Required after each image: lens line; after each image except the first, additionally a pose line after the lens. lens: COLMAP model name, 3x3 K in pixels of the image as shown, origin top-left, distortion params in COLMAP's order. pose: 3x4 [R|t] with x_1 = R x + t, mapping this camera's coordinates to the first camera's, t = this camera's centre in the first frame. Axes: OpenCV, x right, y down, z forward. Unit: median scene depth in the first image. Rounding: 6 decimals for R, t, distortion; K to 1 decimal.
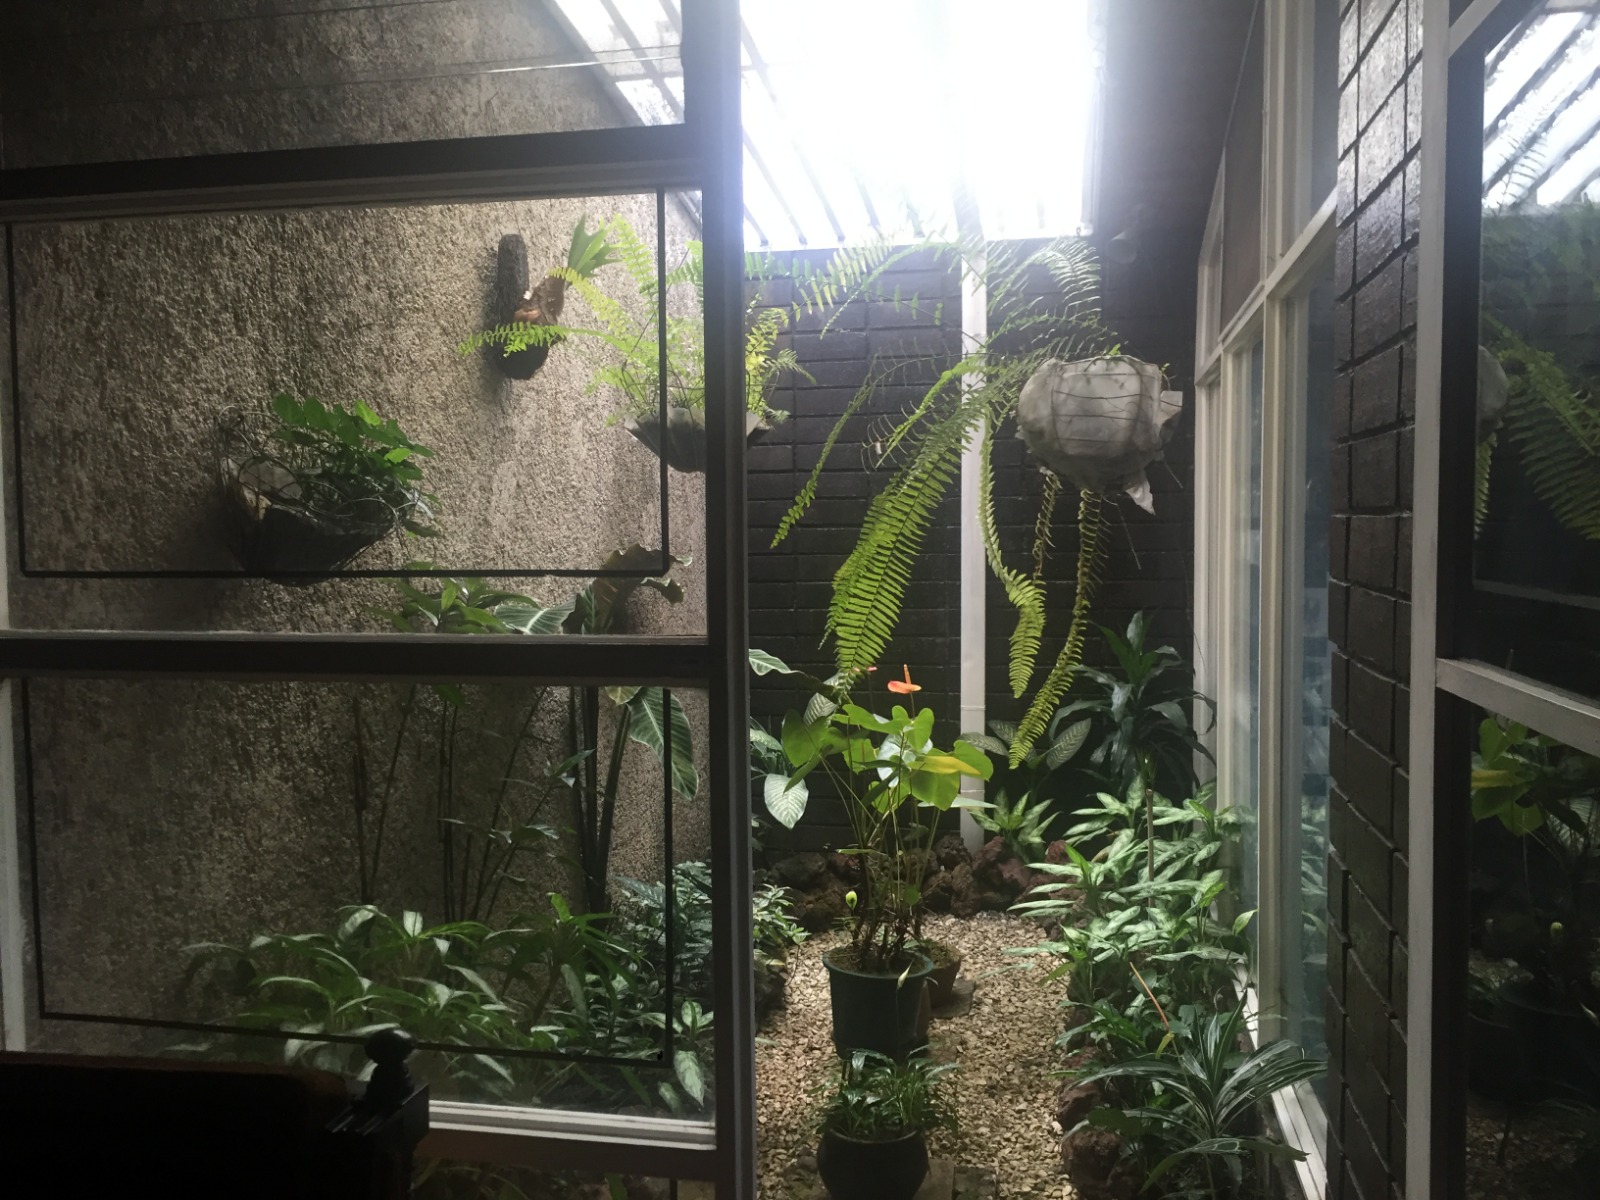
lens RADIAL K [[1366.9, 0, 795.5], [0, 1366.9, 606.1], [0, 0, 1]] dist [0.080711, -0.112274]
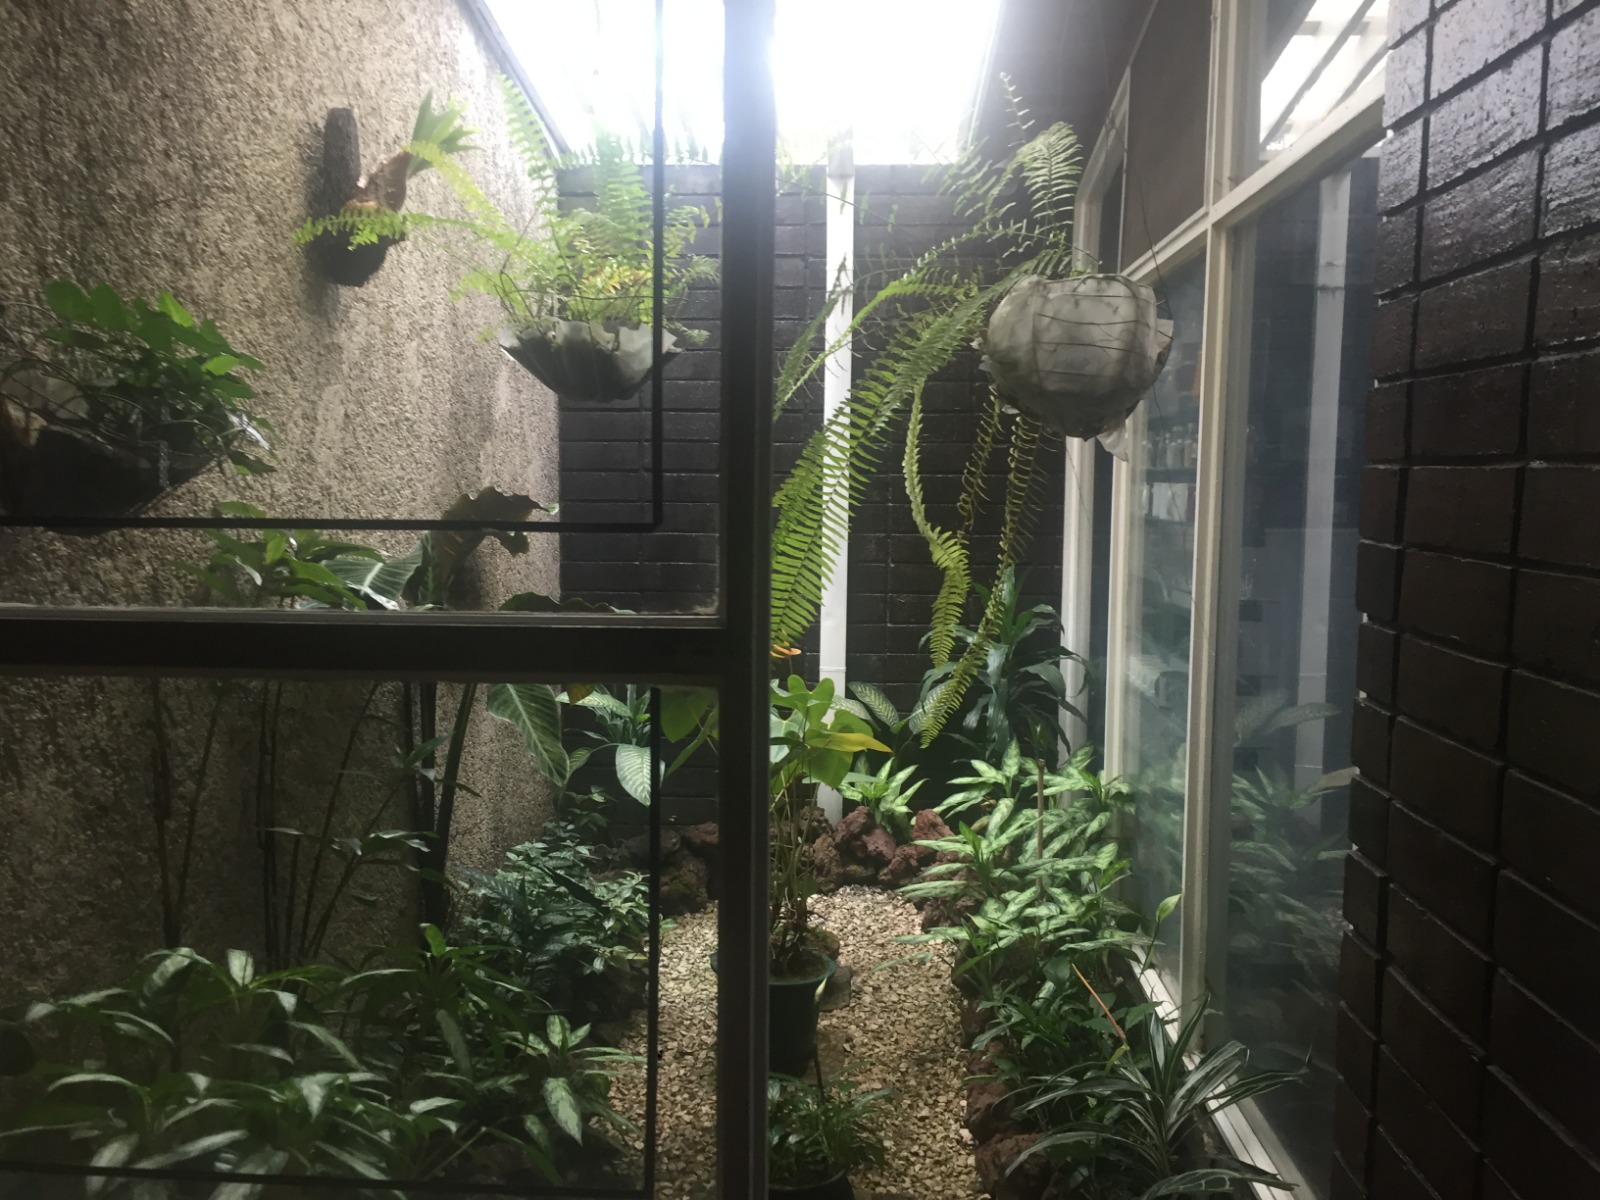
lens RADIAL K [[1369.5, 0, 800.0], [0, 1369.5, 600.0], [0, 0, 1]] dist [0.074557, -0.108782]
pose [[0.987926, 0.003271, 0.154890, -0.063413], [-0.008372, 0.999443, 0.032294, -0.004900], [-0.154698, -0.033201, 0.987404, 0.132314]]
